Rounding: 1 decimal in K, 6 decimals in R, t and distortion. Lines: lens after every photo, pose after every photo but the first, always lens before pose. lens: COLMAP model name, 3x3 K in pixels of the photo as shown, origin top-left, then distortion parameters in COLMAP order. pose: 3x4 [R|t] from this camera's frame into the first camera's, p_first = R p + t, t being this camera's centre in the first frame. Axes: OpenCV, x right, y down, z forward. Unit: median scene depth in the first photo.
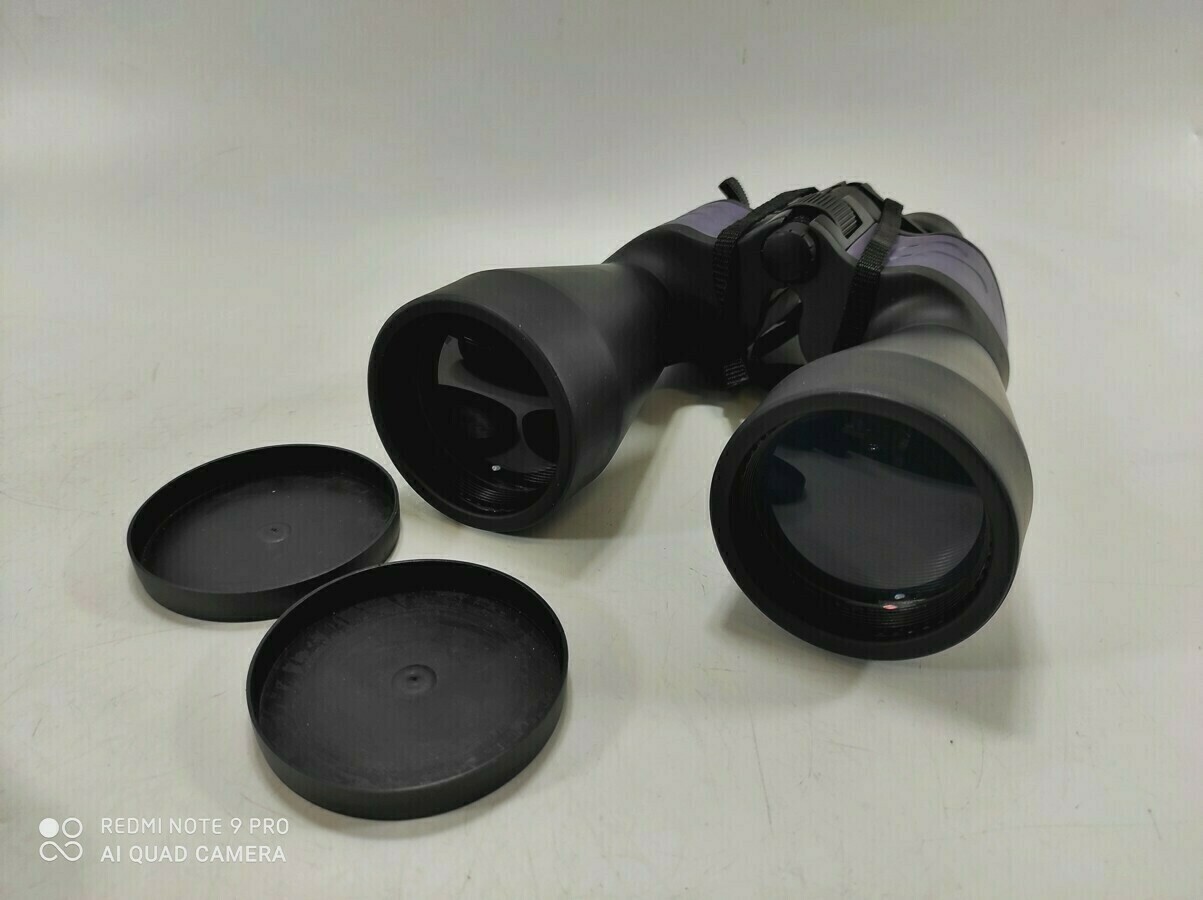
lens RADIAL K [[858.7, 0, 601.5], [0, 858.7, 450.0], [0, 0, 1]] dist [-0.003576, -0.000694]
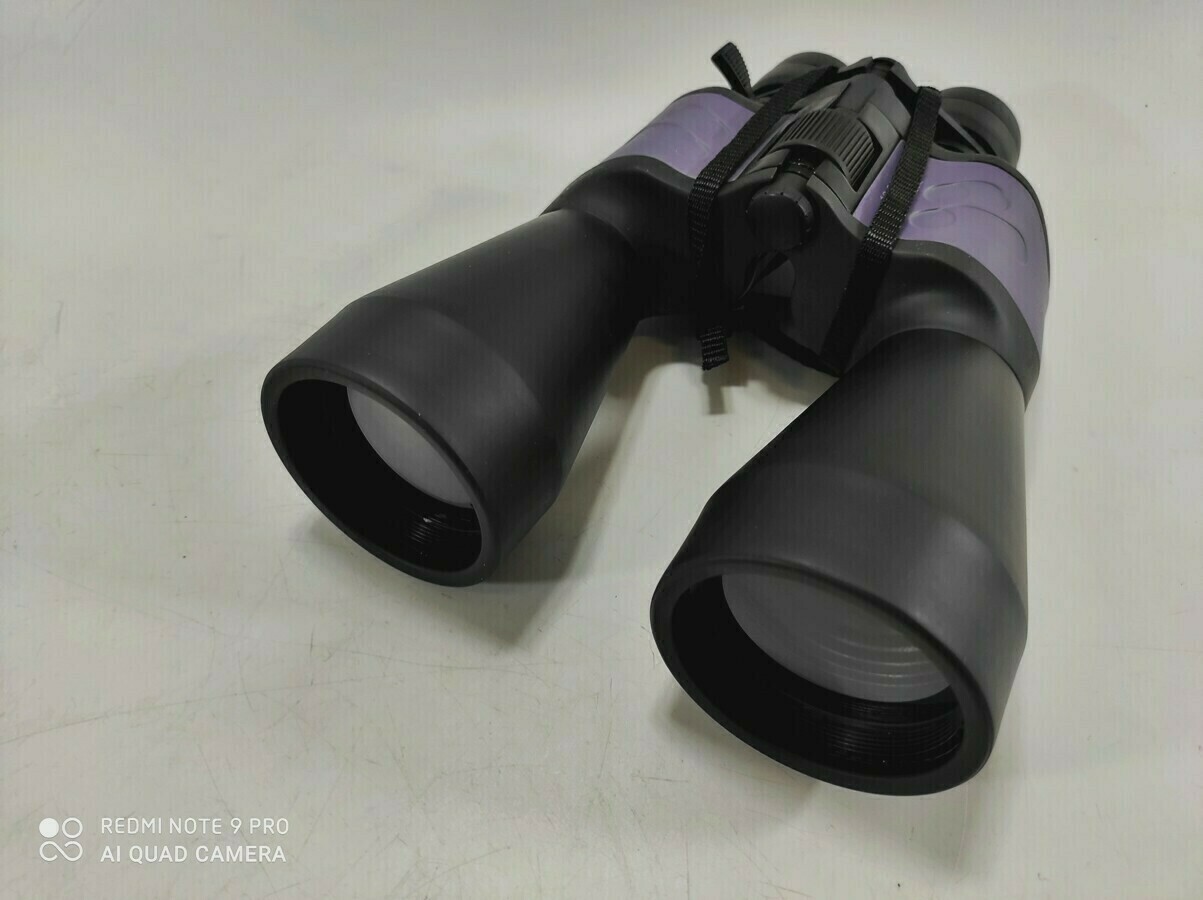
lens RADIAL K [[858.7, 0, 601.5], [0, 858.7, 450.0], [0, 0, 1]] dist [-0.003576, -0.000694]
pose [[0.999224, -0.002995, -0.039274, 0.104041], [0.015148, 0.949644, 0.312965, -0.341031], [0.036359, -0.313317, 0.948952, 0.213304]]
